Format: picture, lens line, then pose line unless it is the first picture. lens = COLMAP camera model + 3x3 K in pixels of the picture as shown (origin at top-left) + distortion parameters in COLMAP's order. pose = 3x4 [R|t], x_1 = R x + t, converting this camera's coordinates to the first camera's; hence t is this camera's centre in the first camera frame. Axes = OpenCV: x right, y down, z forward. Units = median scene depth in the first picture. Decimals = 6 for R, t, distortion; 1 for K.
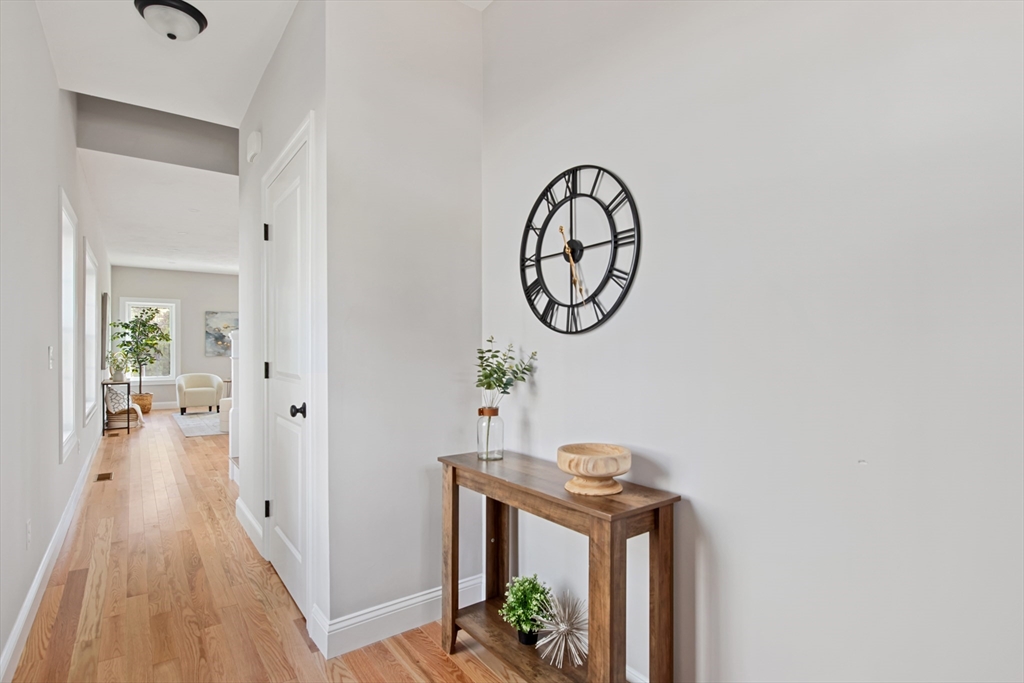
lens RADIAL K [[507.7, 0, 518.2], [0, 507.7, 345.5], [0, 0, 1]] dist [-0.004092, -0.000047]
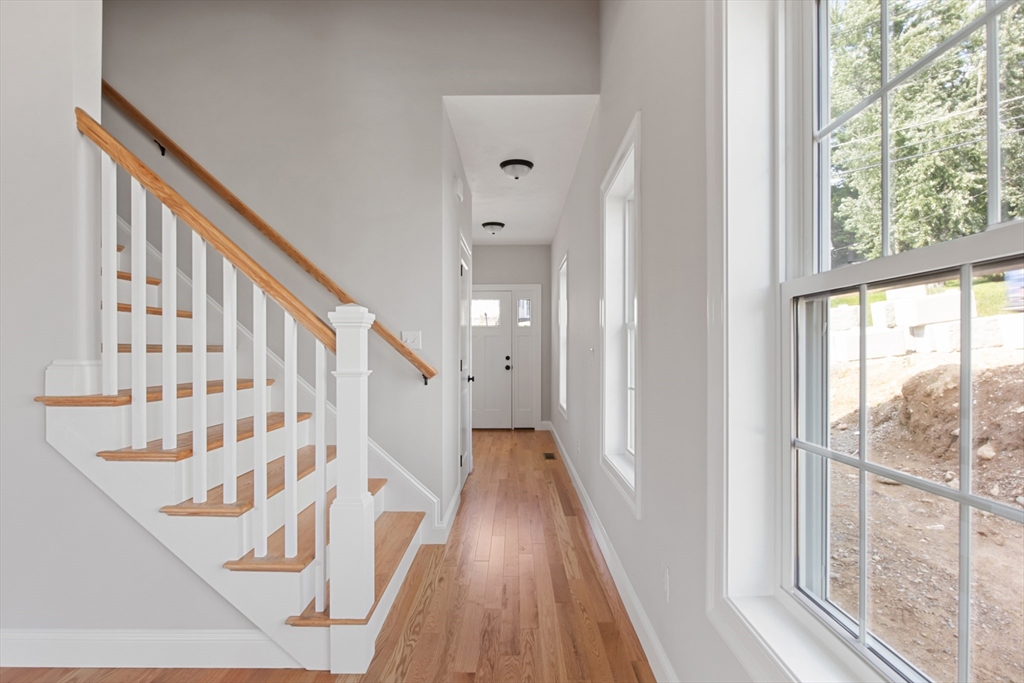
lens RADIAL K [[507.7, 0, 511.4], [0, 507.7, 345.3], [0, 0, 1]] dist [-0.004092, -0.000047]
pose [[-0.792735, 0.000342, 0.609566, -1.456643], [-0.002403, 0.999990, -0.003687, 0.001166], [-0.609561, -0.004387, -0.792727, 2.012623]]
